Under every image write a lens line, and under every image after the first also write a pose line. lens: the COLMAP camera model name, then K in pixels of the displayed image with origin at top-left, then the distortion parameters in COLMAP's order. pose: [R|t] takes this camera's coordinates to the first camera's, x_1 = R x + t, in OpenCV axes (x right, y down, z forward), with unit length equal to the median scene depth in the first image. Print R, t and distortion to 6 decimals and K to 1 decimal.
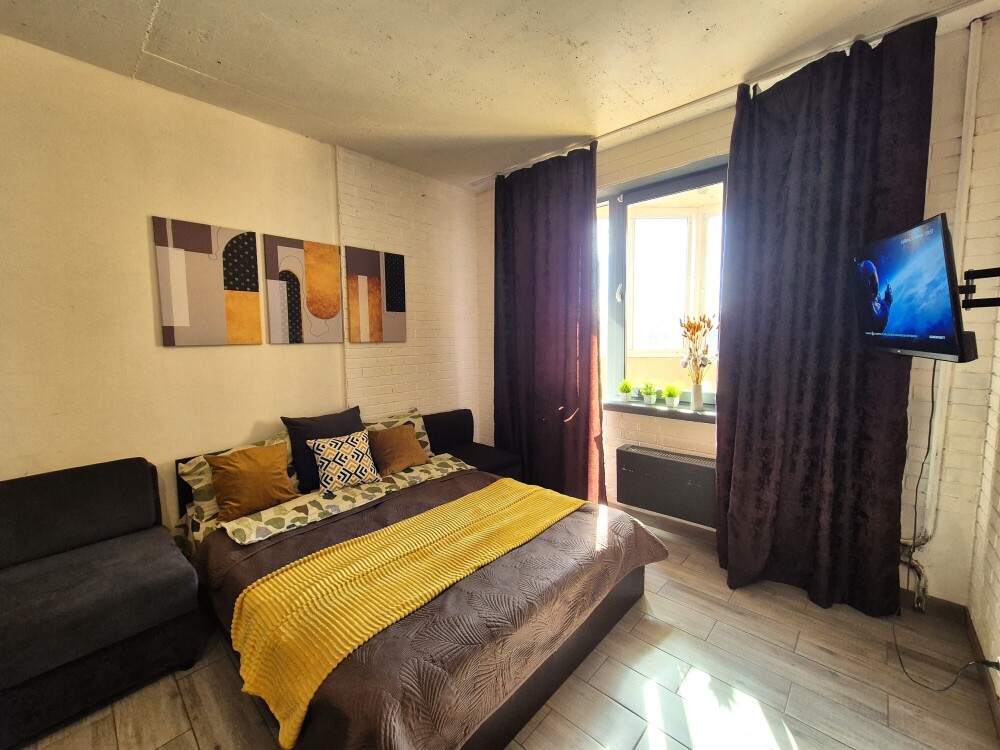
lens RADIAL K [[409.4, 0, 497.3], [0, 409.4, 371.5], [0, 0, 1]] dist [0.002150, 0.000660]
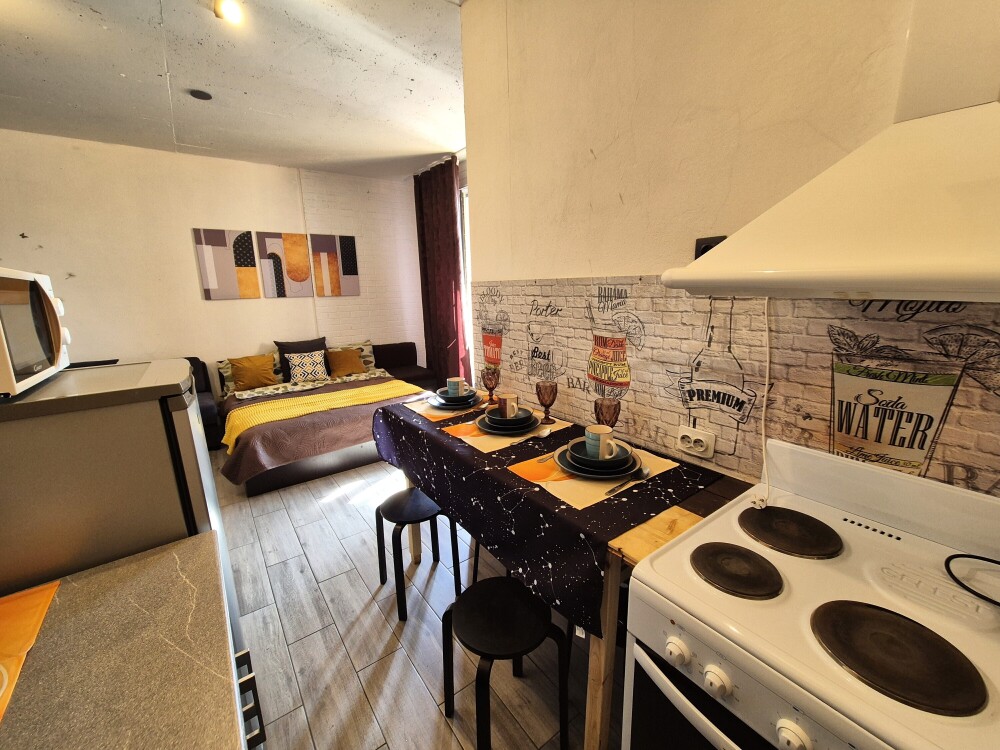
lens RADIAL K [[409.4, 0, 497.3], [0, 409.4, 371.5], [0, 0, 1]] dist [0.002150, 0.000660]
pose [[0.981790, 0.024353, -0.188400, 0.771255], [-0.001655, 0.992807, 0.119711, 0.033090], [0.189960, -0.117219, 0.974769, -0.547133]]
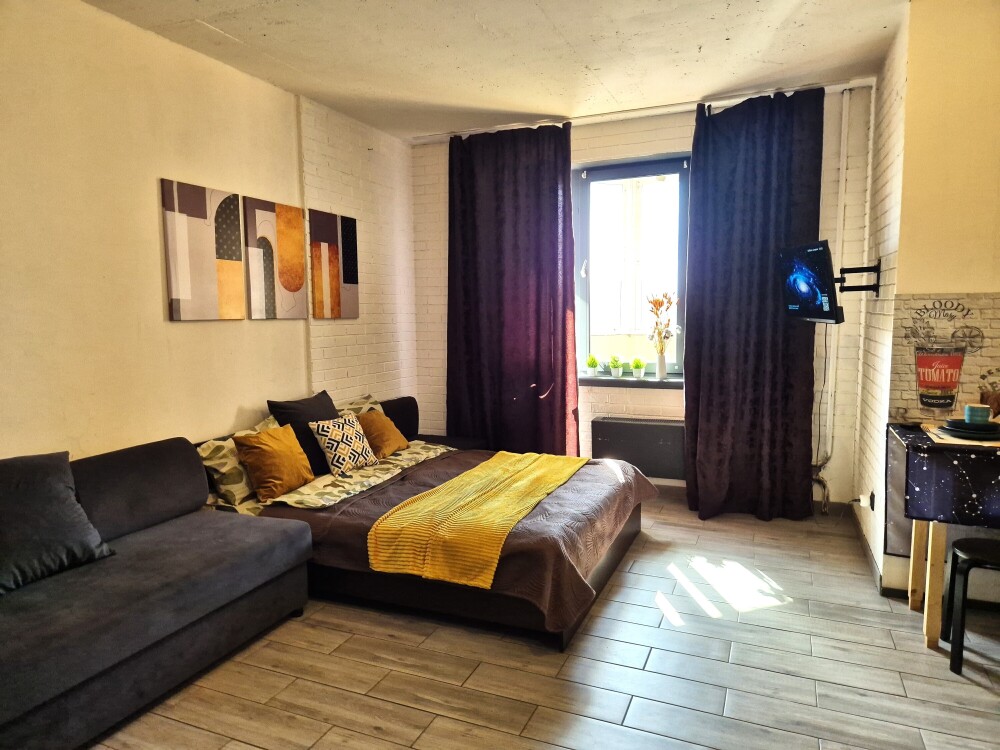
lens RADIAL K [[663.2, 0, 491.7], [0, 663.2, 373.0], [0, 0, 1]] dist [0.062372, -0.053081]
pose [[0.942655, -0.030377, 0.332384, -0.589818], [0.030351, 0.999525, 0.005268, 0.062017], [-0.332386, 0.005122, 0.943129, -0.586390]]
